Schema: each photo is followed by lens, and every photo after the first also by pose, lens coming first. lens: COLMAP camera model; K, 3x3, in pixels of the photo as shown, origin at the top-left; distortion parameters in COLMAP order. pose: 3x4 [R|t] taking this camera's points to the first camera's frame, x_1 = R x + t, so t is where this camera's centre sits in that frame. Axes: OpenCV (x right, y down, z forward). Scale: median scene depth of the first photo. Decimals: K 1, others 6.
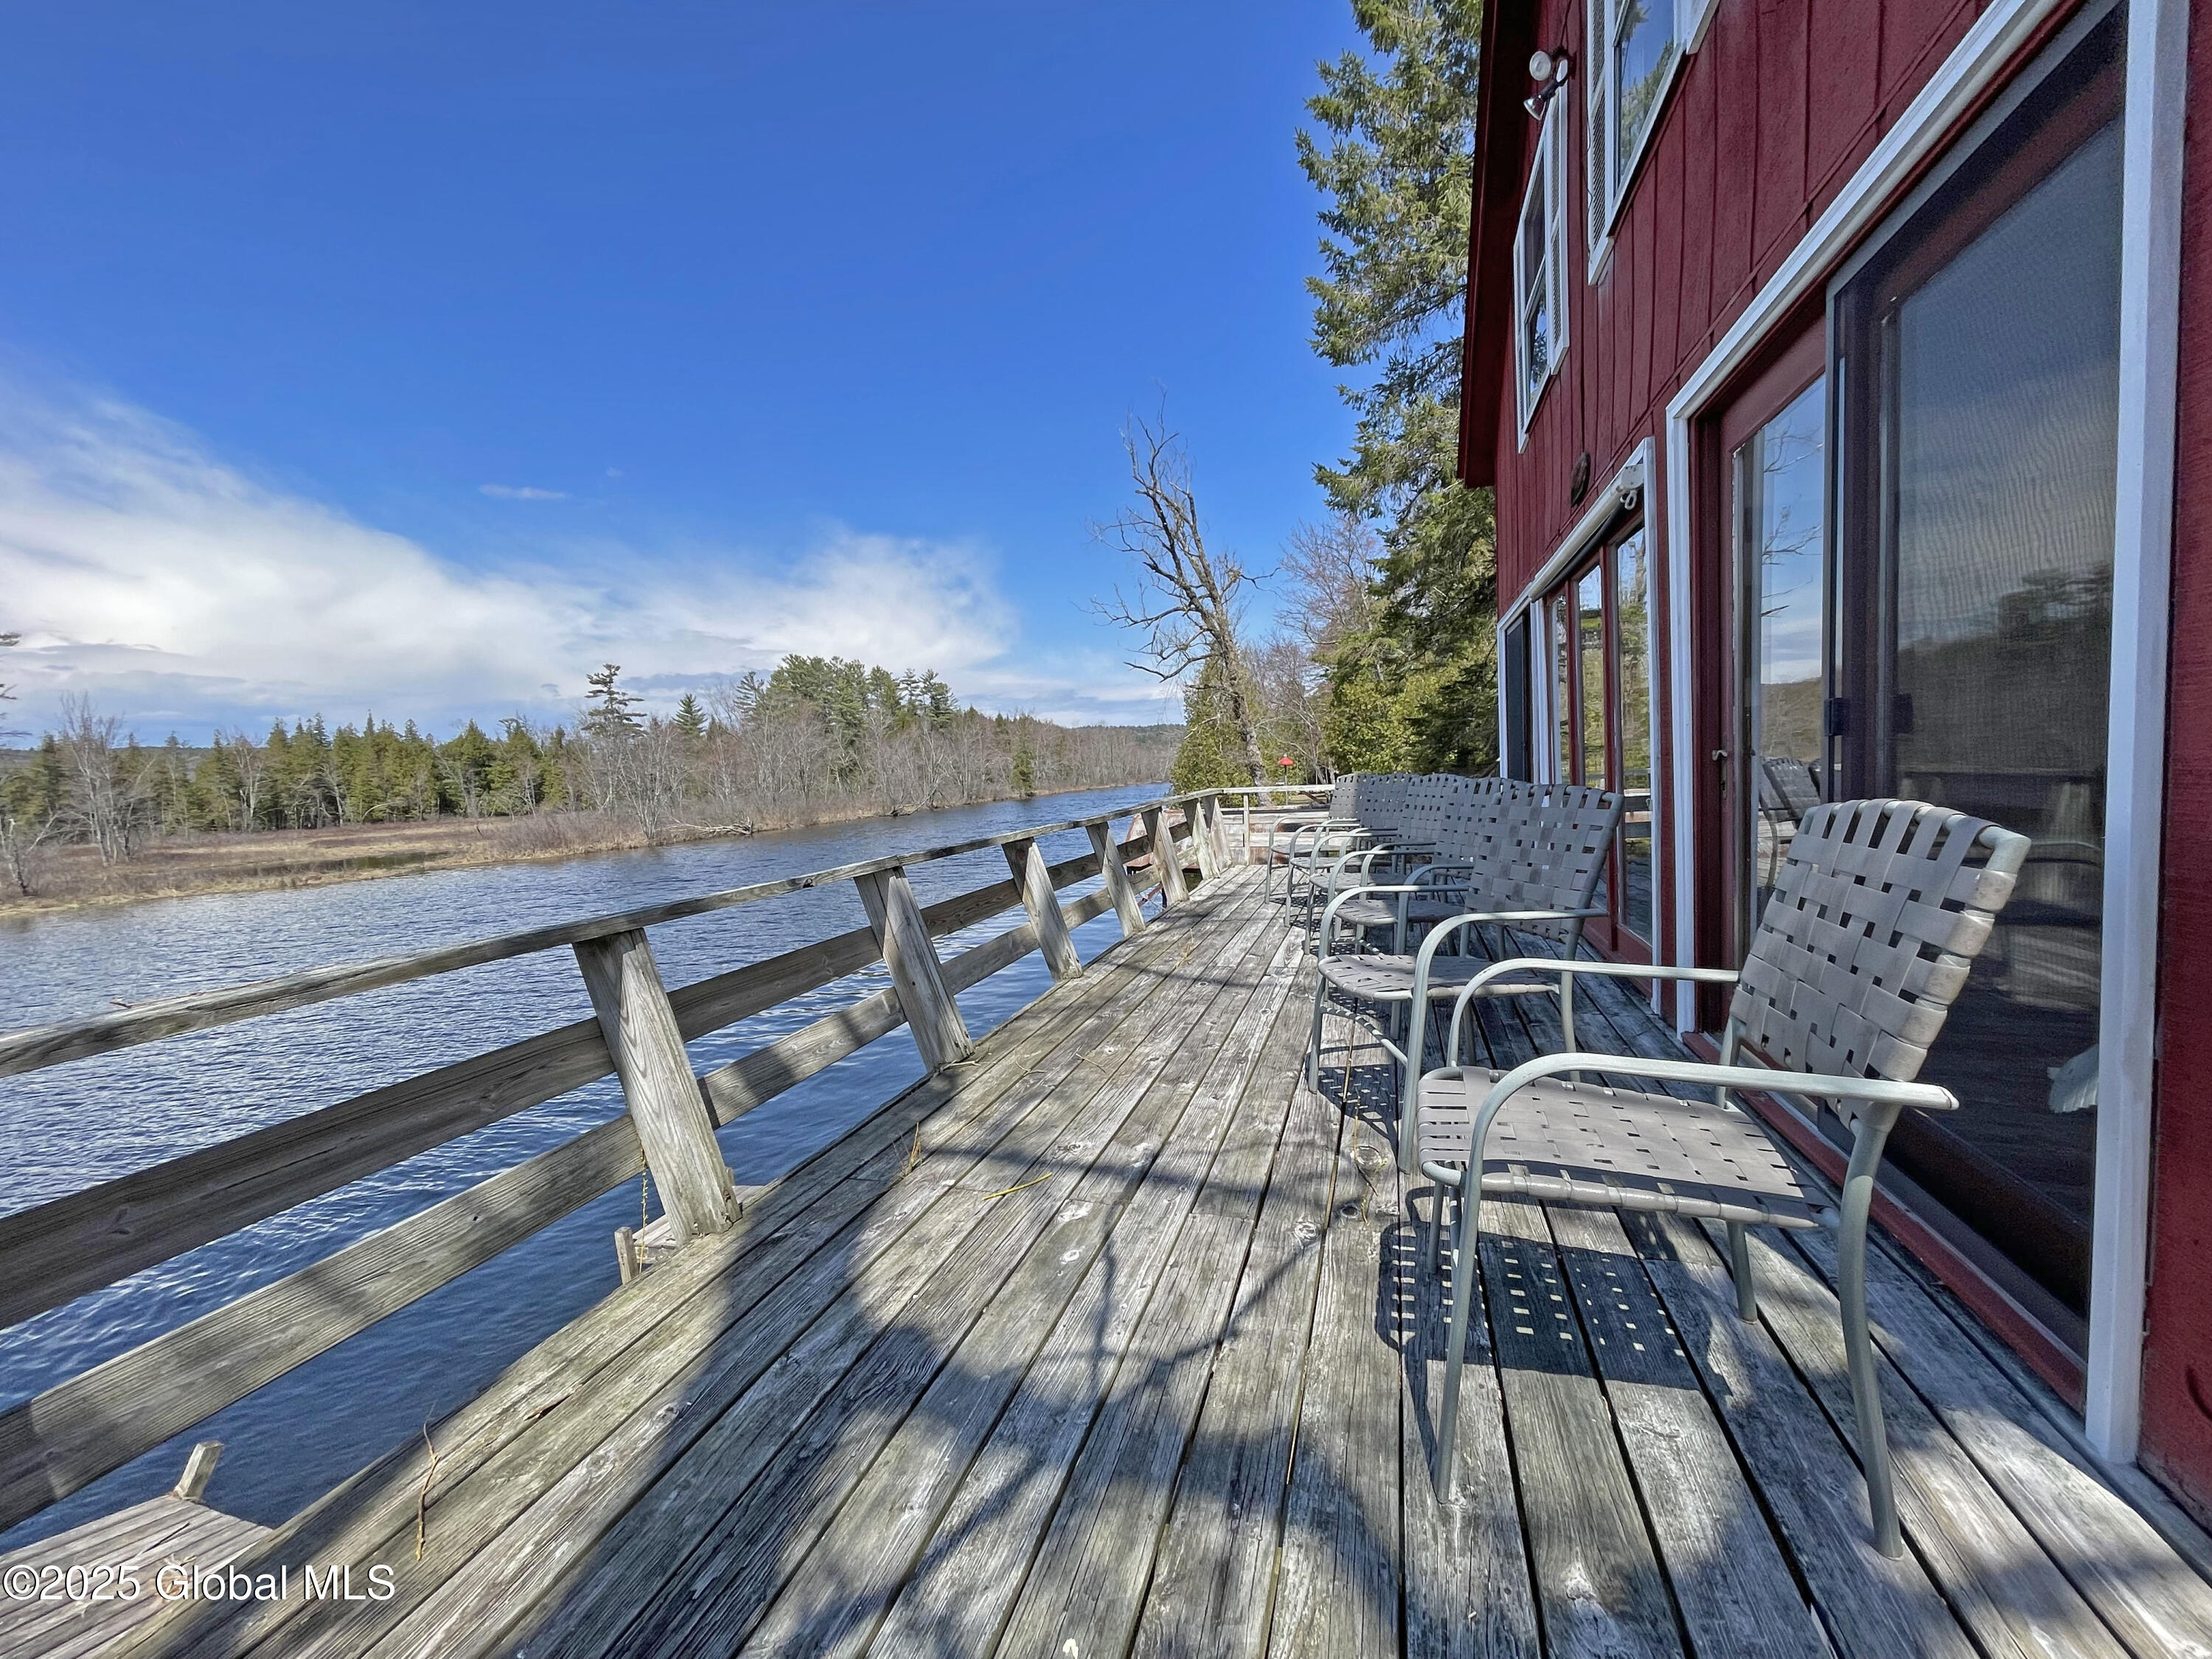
lens RADIAL K [[890.0, 0, 1106.4], [0, 890.0, 824.4], [0, 0, 1]] dist [0.001347, 0.000258]
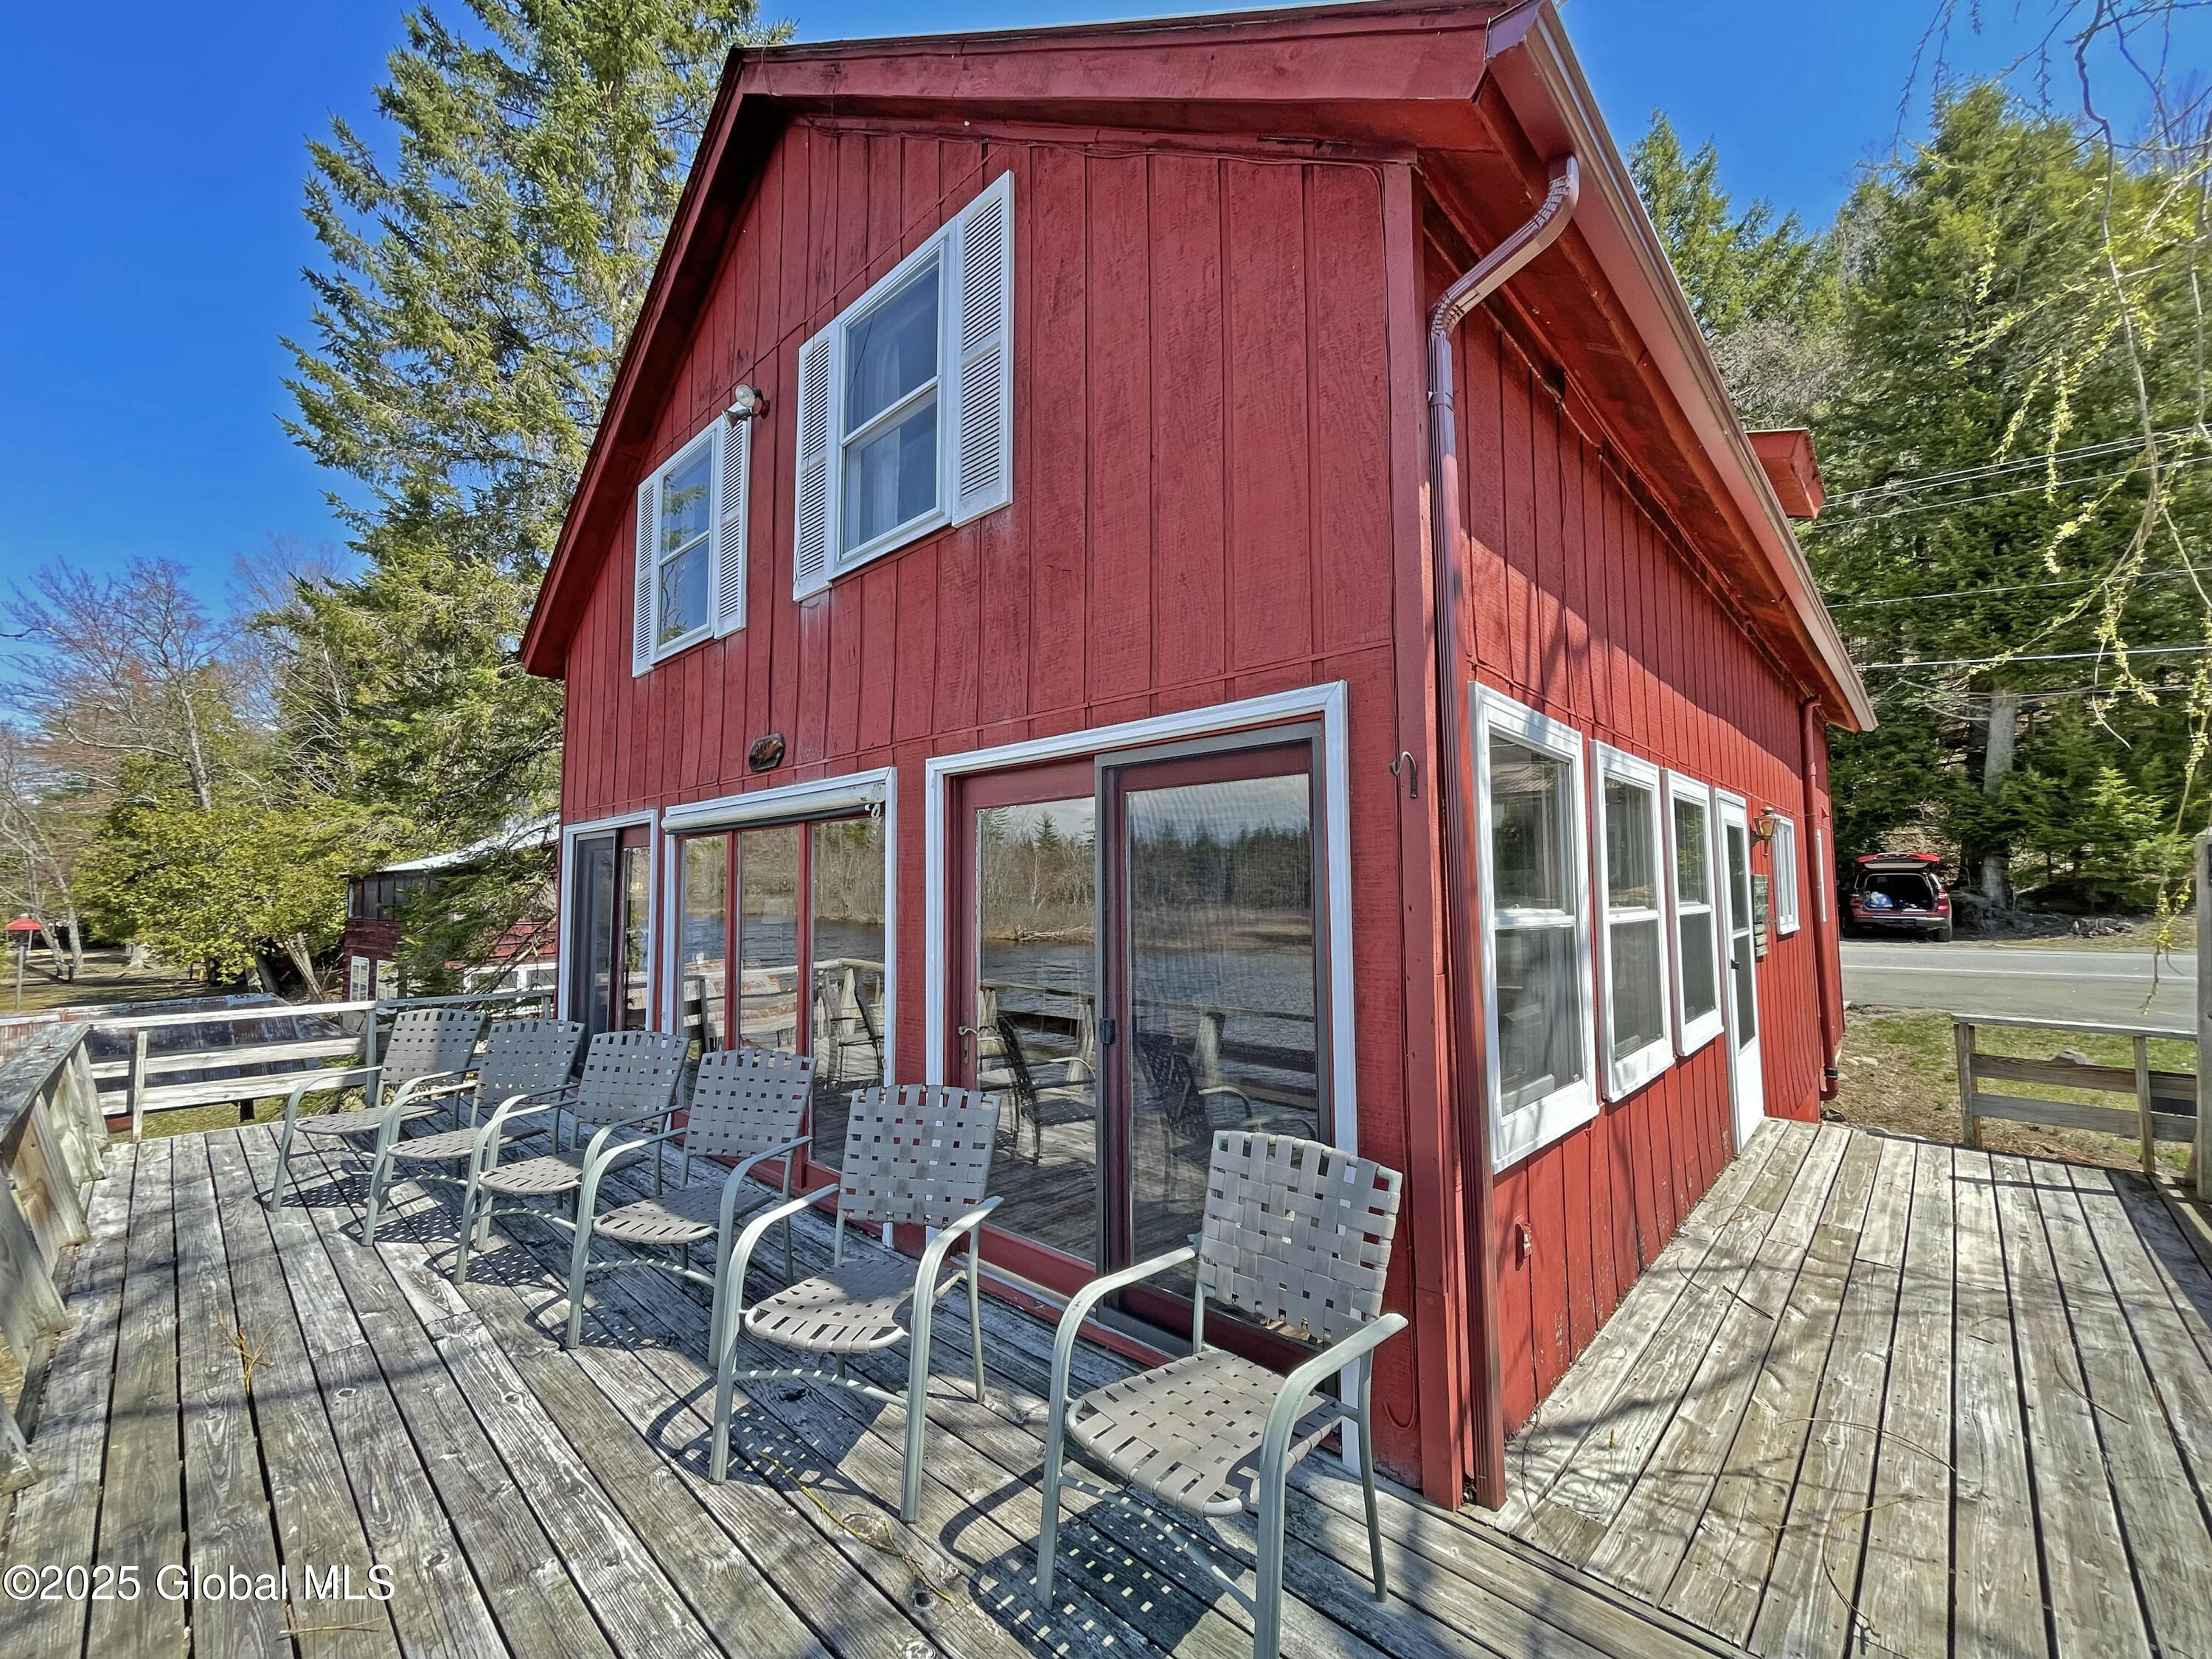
lens RADIAL K [[890.0, 0, 1104.7], [0, 890.0, 833.4], [0, 0, 1]] dist [0.001347, 0.000258]
pose [[0.428403, 0.104665, 0.897506, -0.498660], [0.038469, 0.990256, -0.133843, -0.213466], [-0.902769, 0.091865, 0.420202, 0.274257]]
